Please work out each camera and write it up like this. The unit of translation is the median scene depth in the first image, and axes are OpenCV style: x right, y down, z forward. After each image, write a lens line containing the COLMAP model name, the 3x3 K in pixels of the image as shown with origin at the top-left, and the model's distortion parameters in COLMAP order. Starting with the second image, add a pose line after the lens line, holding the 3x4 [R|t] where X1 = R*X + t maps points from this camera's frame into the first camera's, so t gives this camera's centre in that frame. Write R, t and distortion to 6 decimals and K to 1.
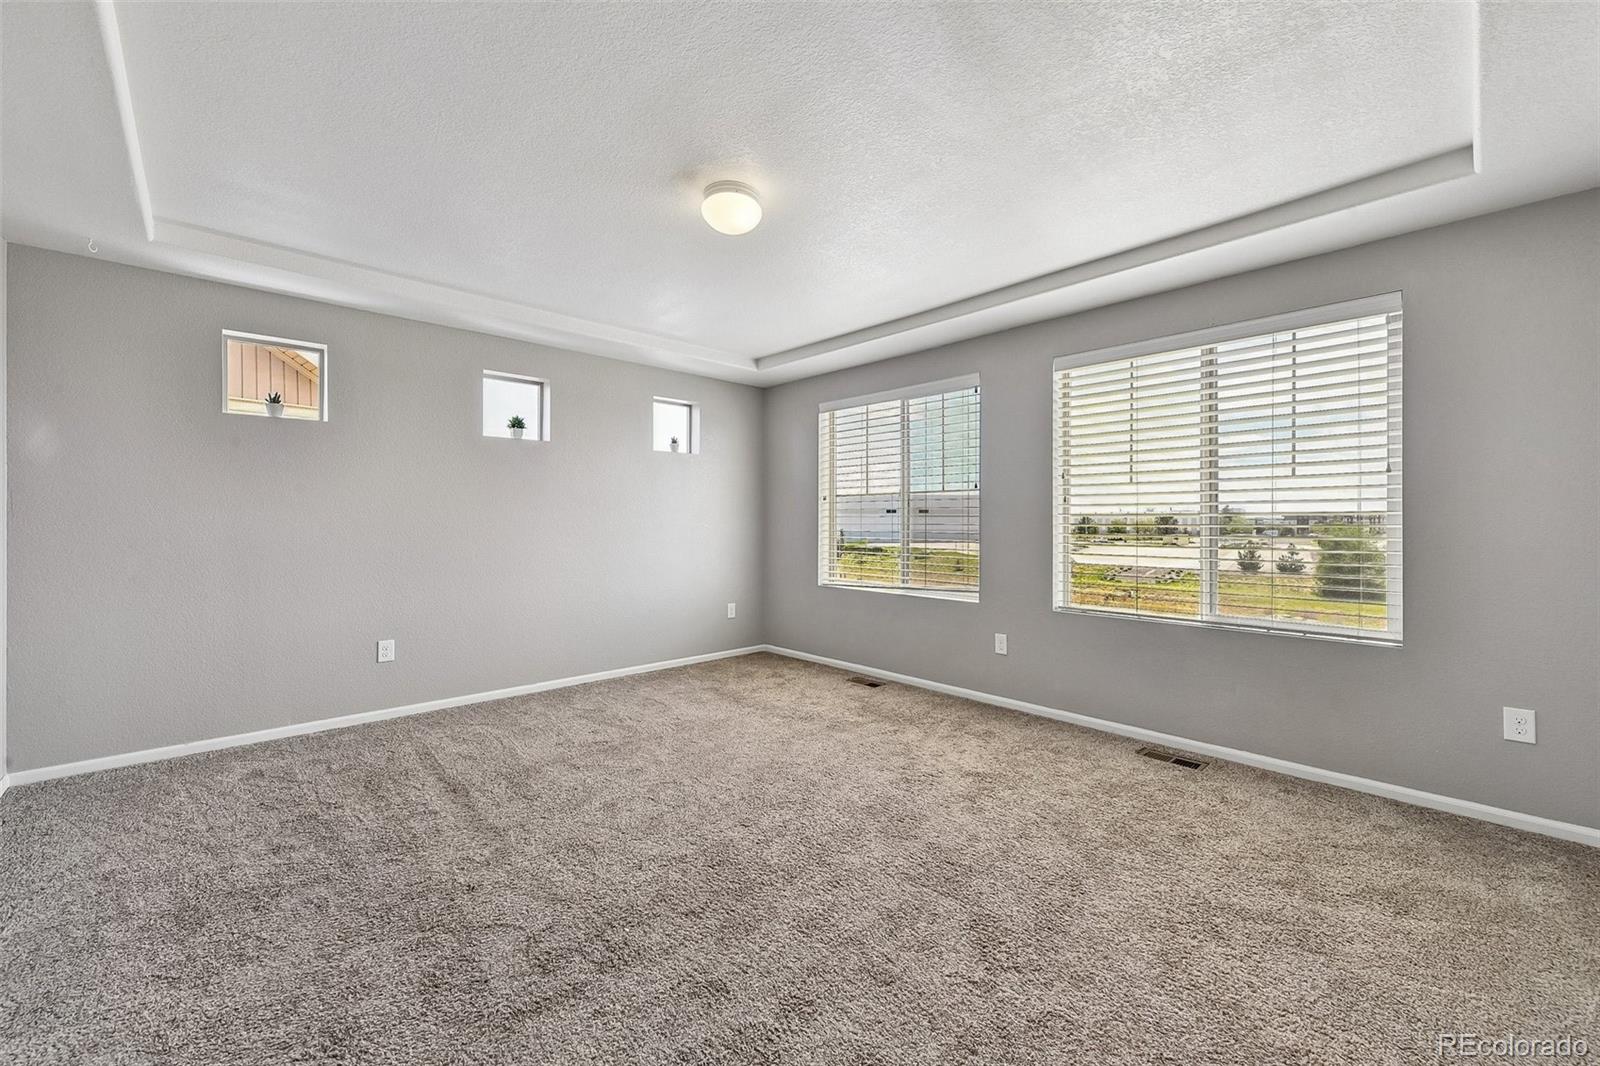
lens RADIAL K [[632.2, 0, 801.5], [0, 632.2, 515.4], [0, 0, 1]] dist [0.051513, -0.000044]
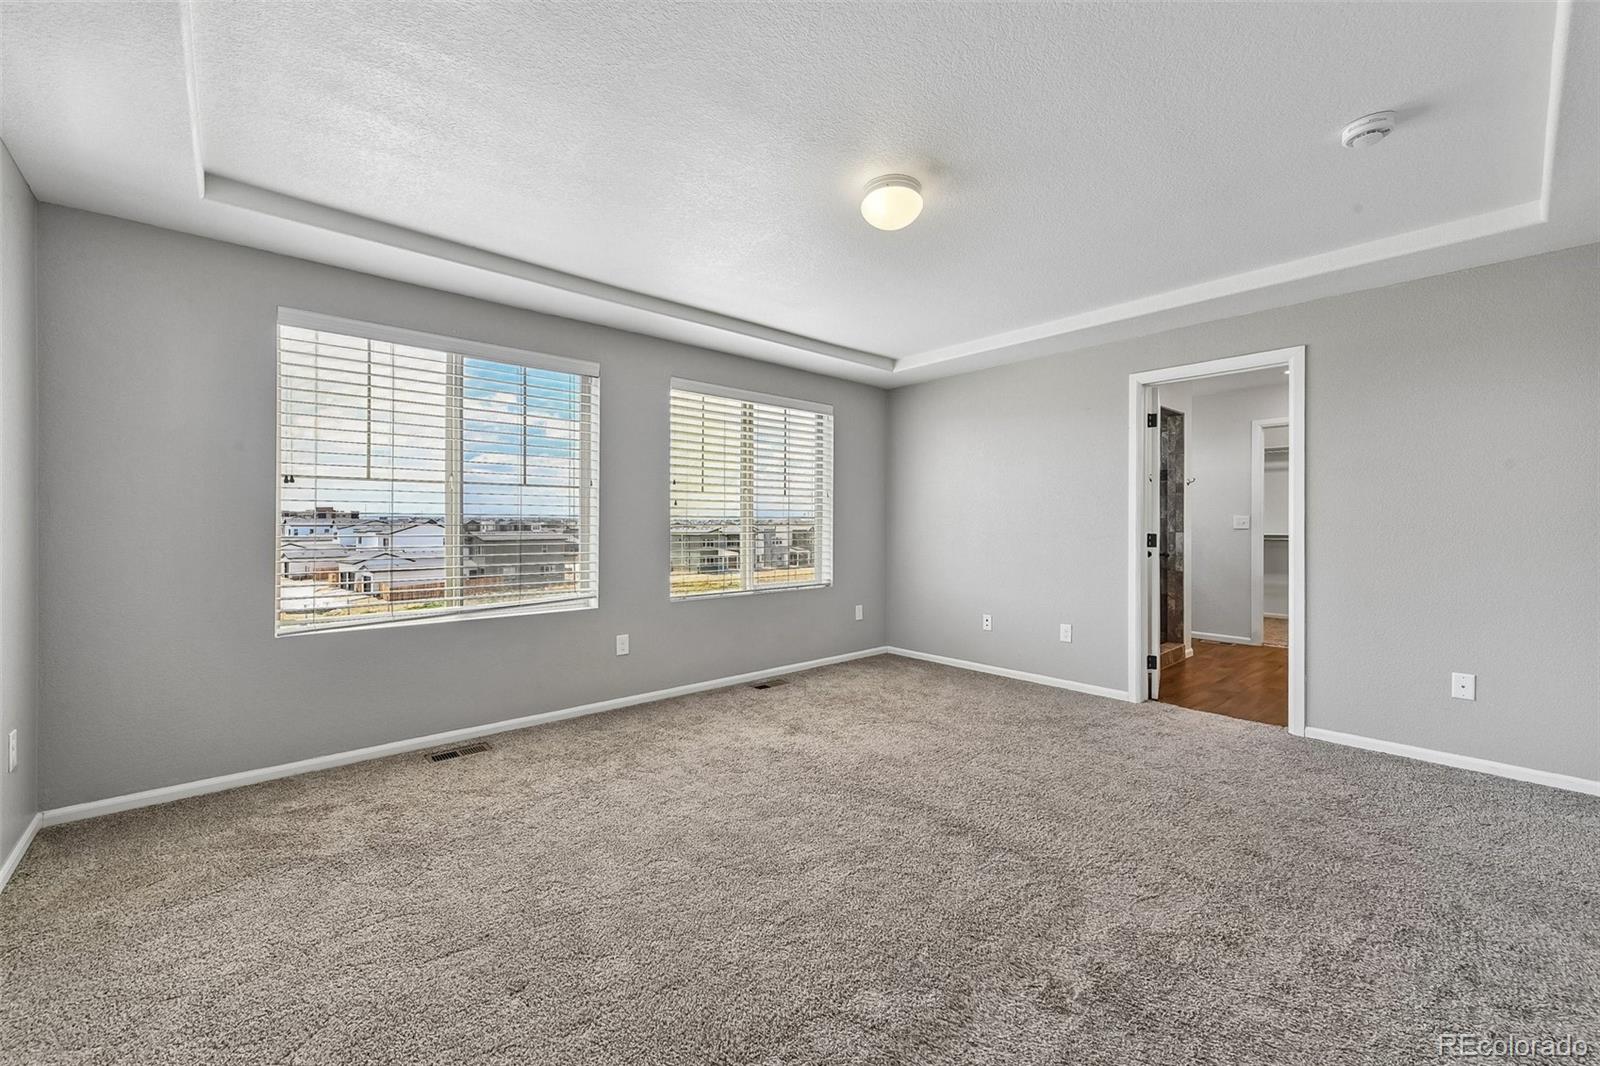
lens RADIAL K [[631.4, 0, 805.2], [0, 631.4, 526.1], [0, 0, 1]] dist [-0.000056, -0.000180]
pose [[0.021478, -0.005411, 0.999755, -0.732132], [-0.011831, 0.999914, 0.005666, 0.008058], [-0.999699, -0.011949, 0.021412, 0.762214]]
